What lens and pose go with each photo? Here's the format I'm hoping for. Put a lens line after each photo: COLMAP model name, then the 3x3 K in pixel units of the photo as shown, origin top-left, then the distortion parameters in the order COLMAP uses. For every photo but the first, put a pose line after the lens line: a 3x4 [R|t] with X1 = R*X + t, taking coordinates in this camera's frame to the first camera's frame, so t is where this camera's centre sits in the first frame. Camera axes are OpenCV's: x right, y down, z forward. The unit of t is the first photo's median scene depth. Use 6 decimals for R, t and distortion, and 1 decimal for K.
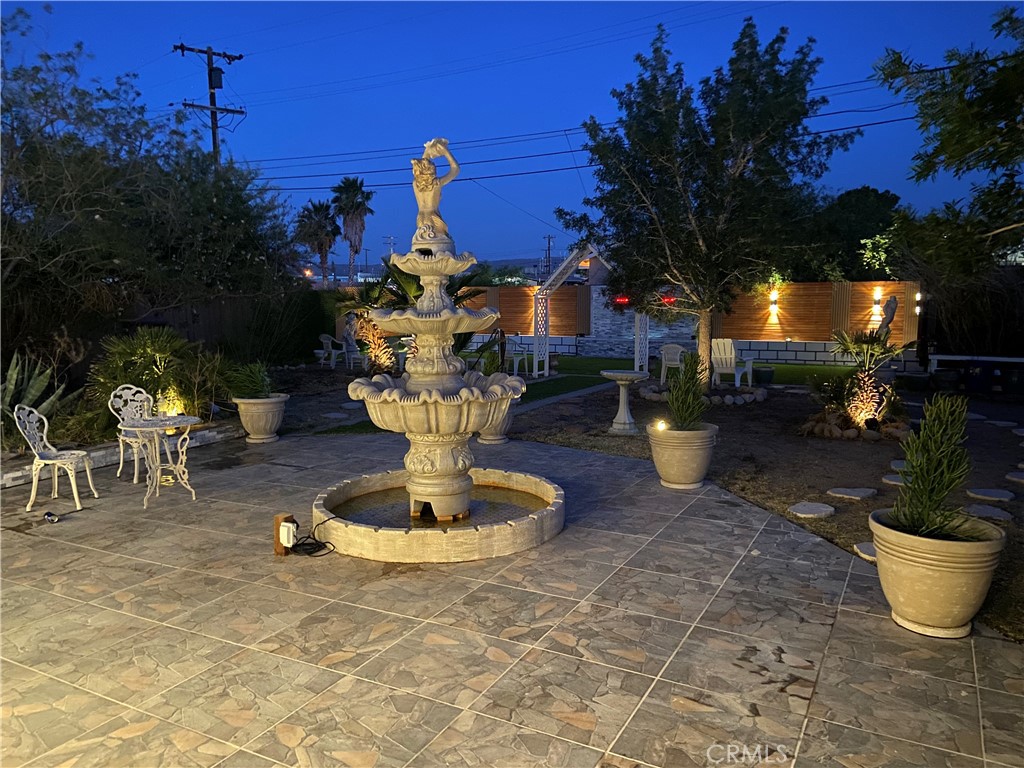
lens RADIAL K [[768.1, 0, 512.0], [0, 768.1, 384.0], [0, 0, 1]] dist [0.121603, -0.147808]
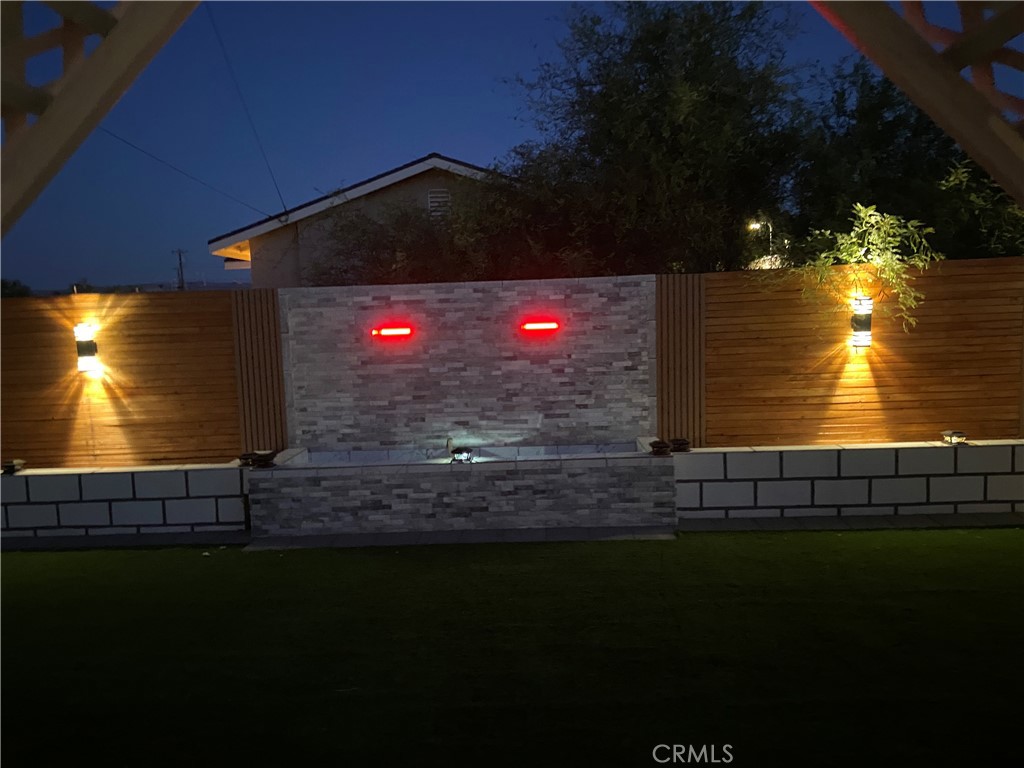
lens RADIAL K [[768.1, 0, 512.0], [0, 768.1, 384.0], [0, 0, 1]] dist [0.121603, -0.147808]
pose [[0.905789, -0.068398, 0.418173, 0.055273], [0.081701, 0.996559, -0.013969, -0.078221], [-0.415779, 0.046818, 0.908260, 0.688461]]
